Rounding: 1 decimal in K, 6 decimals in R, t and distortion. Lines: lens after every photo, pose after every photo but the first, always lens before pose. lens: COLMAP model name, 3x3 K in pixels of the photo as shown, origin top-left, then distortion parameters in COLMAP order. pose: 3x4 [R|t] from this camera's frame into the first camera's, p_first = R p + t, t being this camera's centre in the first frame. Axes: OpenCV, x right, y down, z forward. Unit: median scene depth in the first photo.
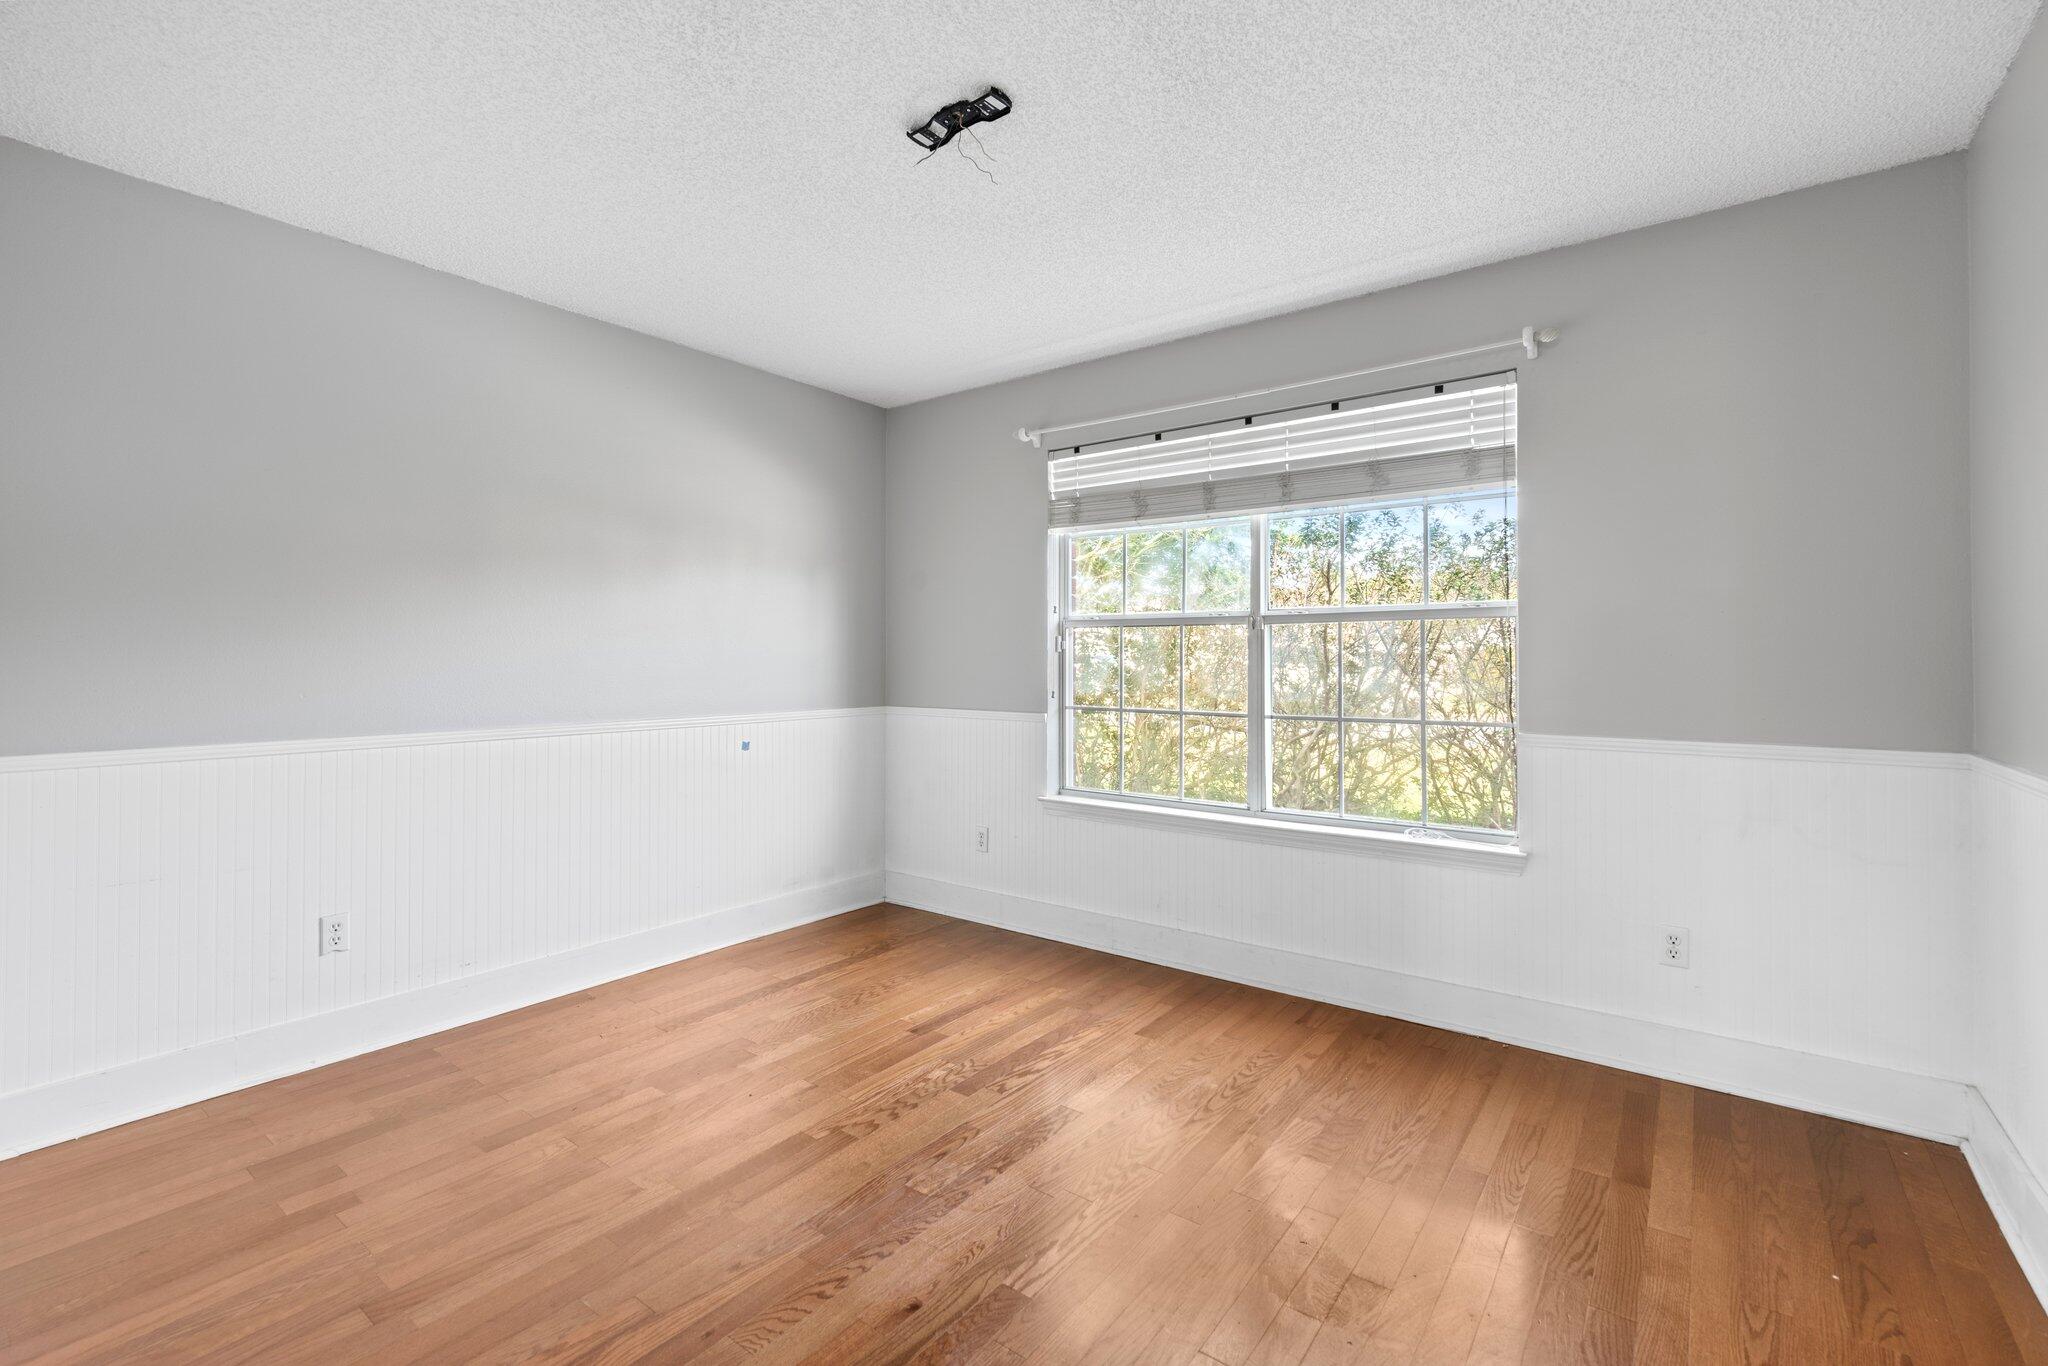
lens RADIAL K [[881.4, 0, 1026.4], [0, 881.4, 664.5], [0, 0, 1]] dist [0.000510, -0.000087]
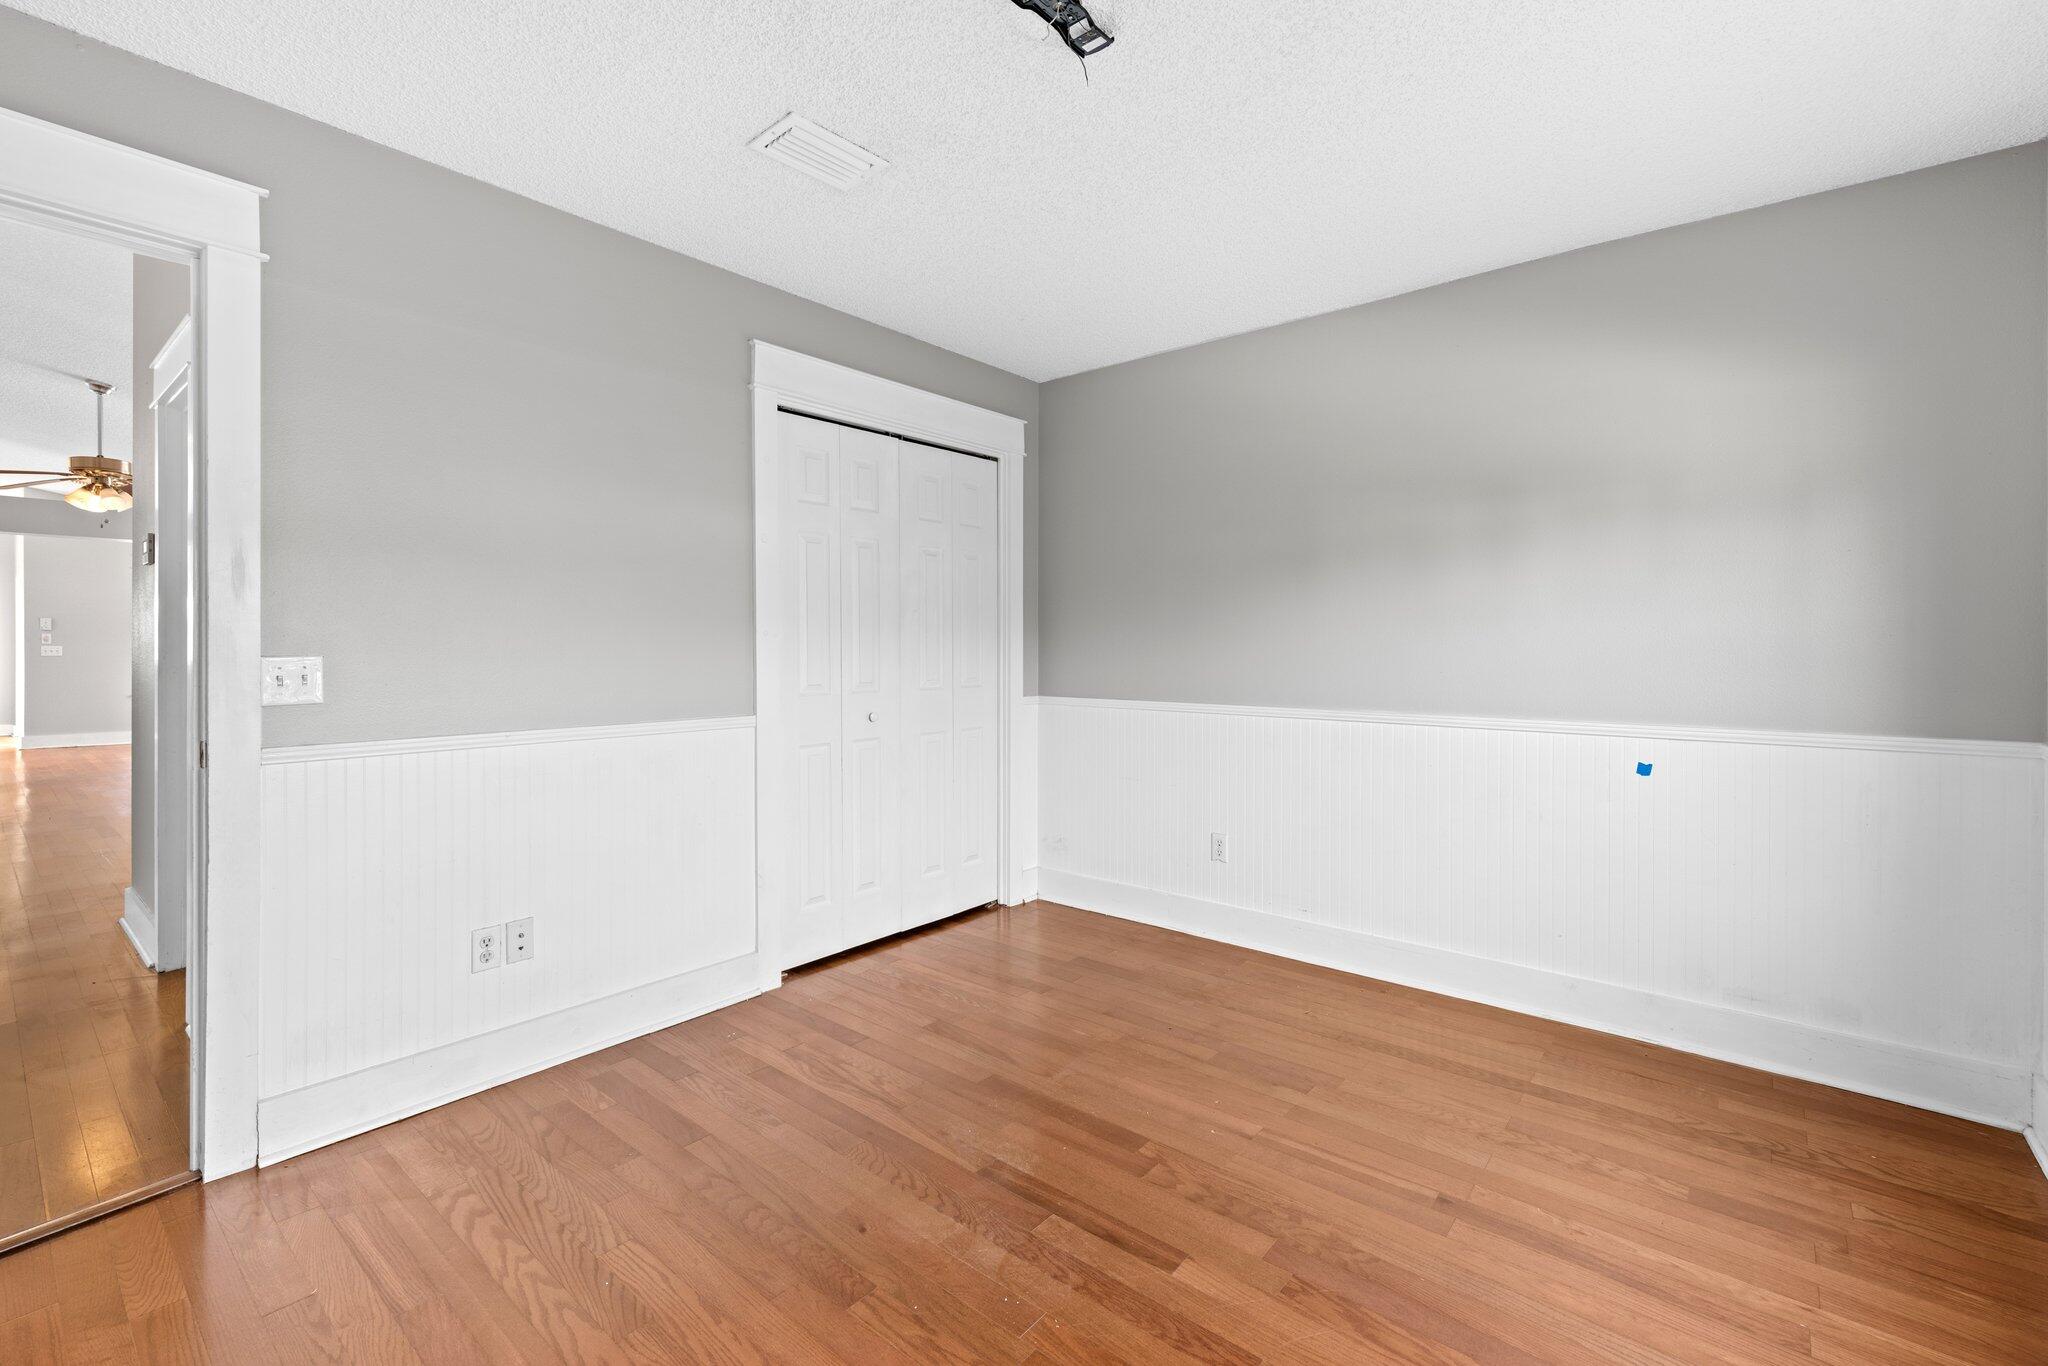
lens RADIAL K [[869.4, 0, 1028.9], [0, 869.4, 642.8], [0, 0, 1]] dist [0.001113, 0.000028]
pose [[-0.026569, -0.003255, -0.999642, 0.594267], [-0.007178, 0.999970, -0.003065, -0.007427], [0.999621, 0.007094, -0.026591, 0.755366]]
